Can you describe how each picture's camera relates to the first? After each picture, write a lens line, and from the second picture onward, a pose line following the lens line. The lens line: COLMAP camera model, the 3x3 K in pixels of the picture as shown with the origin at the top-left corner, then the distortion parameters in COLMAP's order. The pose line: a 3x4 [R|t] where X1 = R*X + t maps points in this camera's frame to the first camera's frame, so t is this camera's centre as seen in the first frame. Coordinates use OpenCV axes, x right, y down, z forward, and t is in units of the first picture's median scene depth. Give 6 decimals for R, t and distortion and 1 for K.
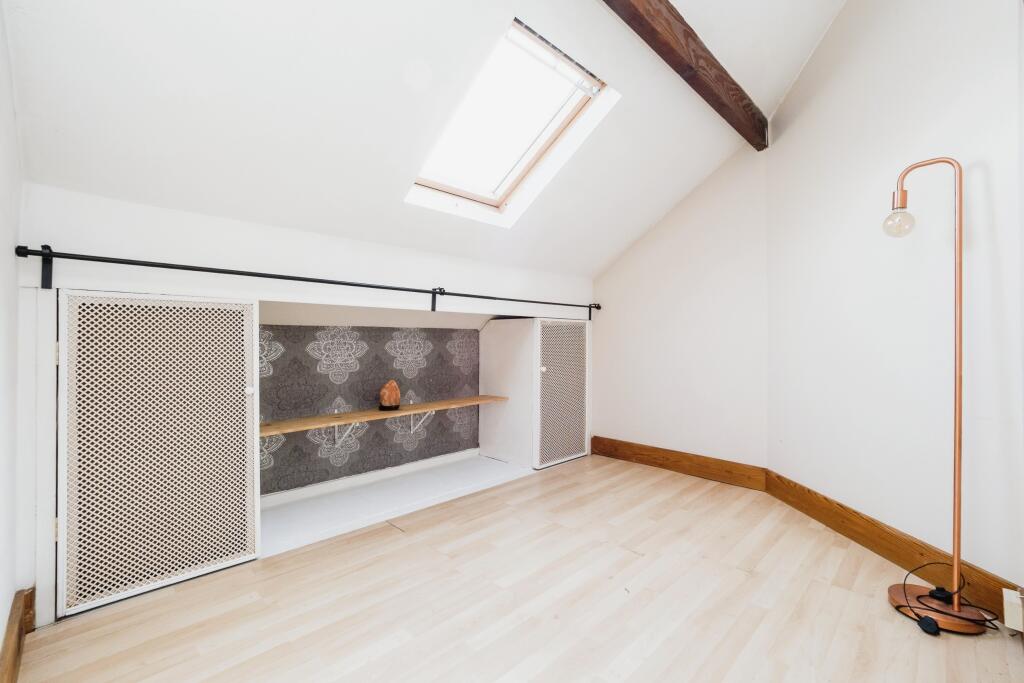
lens RADIAL K [[442.4, 0, 518.7], [0, 442.4, 343.9], [0, 0, 1]] dist [-0.003572, -0.000382]
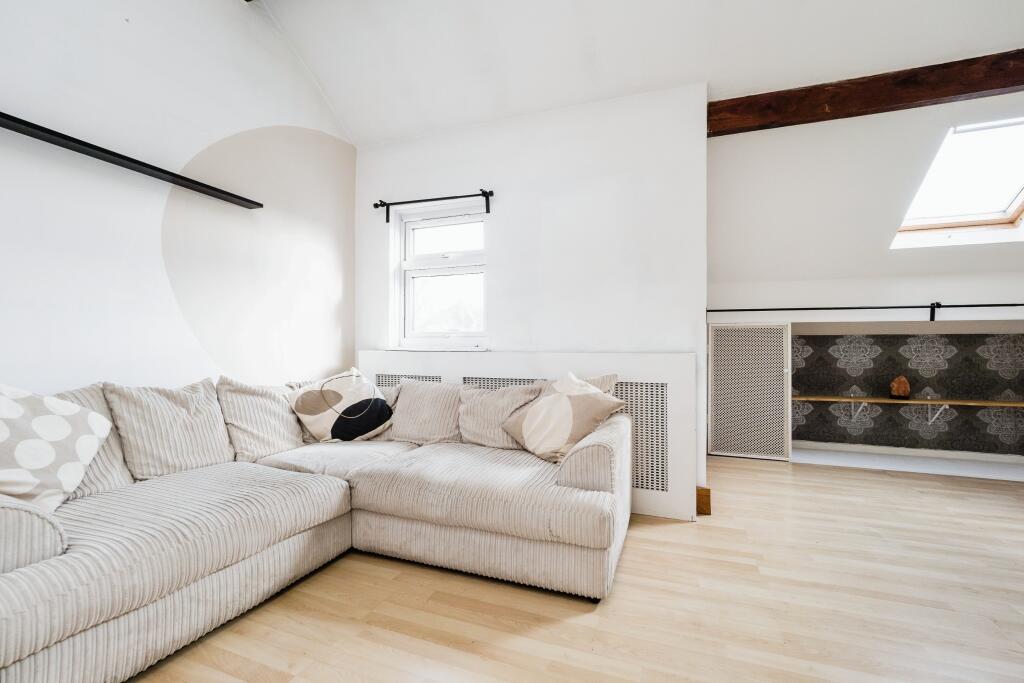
lens RADIAL K [[442.4, 0, 518.7], [0, 442.4, 343.9], [0, 0, 1]] dist [-0.003572, -0.000382]
pose [[0.418364, -0.008818, -0.908237, 0.425957], [-0.012480, 0.999803, -0.015456, 0.023970], [0.908194, 0.017801, 0.418171, -0.560609]]
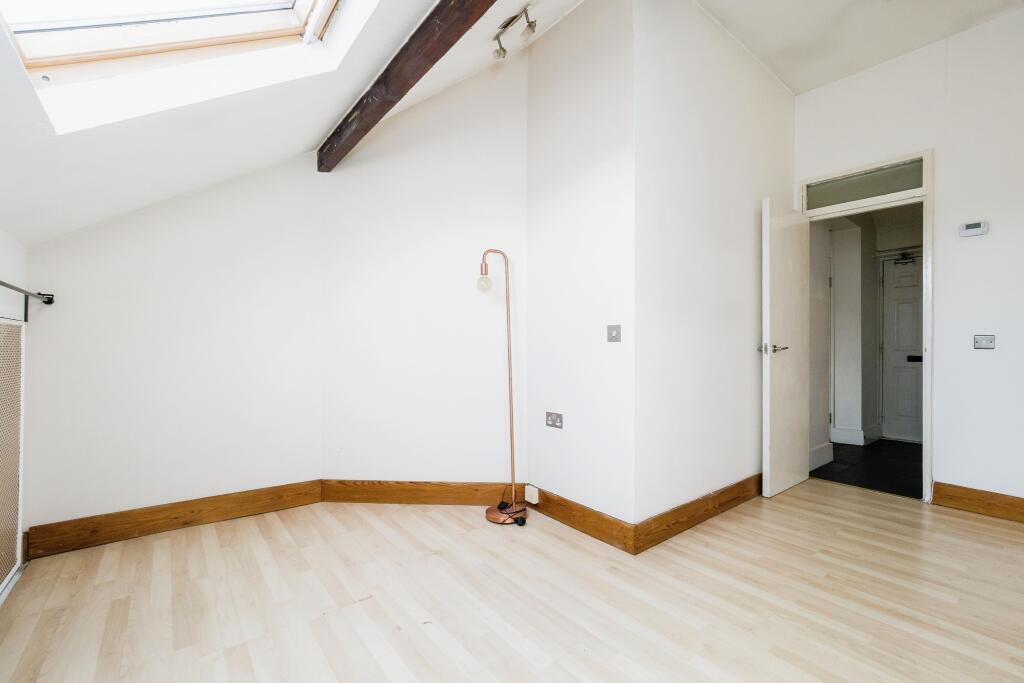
lens RADIAL K [[442.4, 0, 518.7], [0, 442.4, 343.9], [0, 0, 1]] dist [-0.003572, -0.000382]
pose [[0.110659, 0.009887, 0.993809, -0.415921], [0.002365, 0.999945, -0.010211, -0.023663], [-0.993856, 0.003481, 0.110629, 0.414358]]
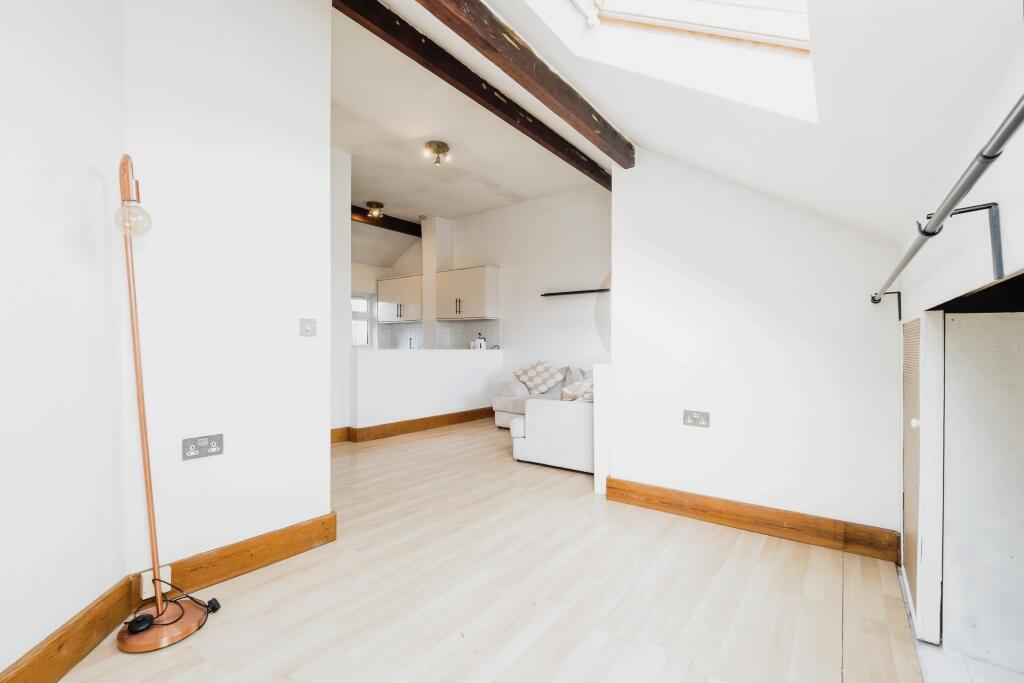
lens RADIAL K [[440.1, 0, 508.9], [0, 440.1, 350.5], [0, 0, 1]] dist [-0.001226, -0.000167]
pose [[-0.991435, -0.003046, -0.130568, 0.161397], [-0.005222, 0.999853, 0.016324, -0.024750], [0.130499, 0.016866, -0.991305, 1.129140]]
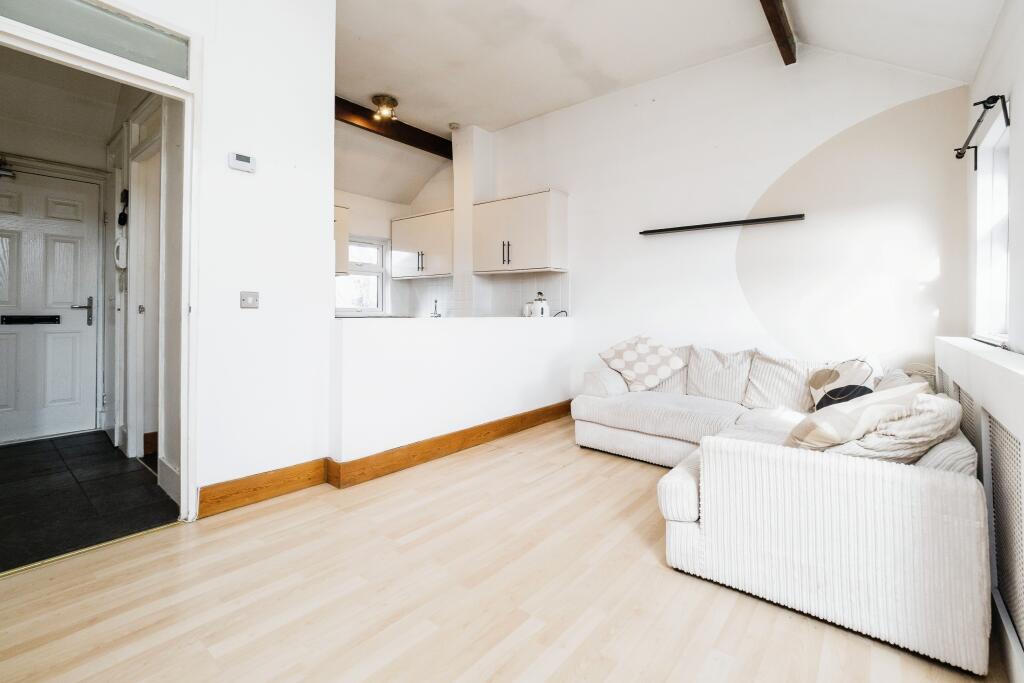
lens RADIAL K [[442.6, 0, 513.6], [0, 442.6, 310.3], [0, 0, 1]] dist [-0.000974, -0.000010]
pose [[-0.995930, -0.006891, -0.089871, 0.239552], [-0.007562, 0.999946, 0.007130, -0.025355], [0.089817, 0.007780, -0.995928, 0.369519]]
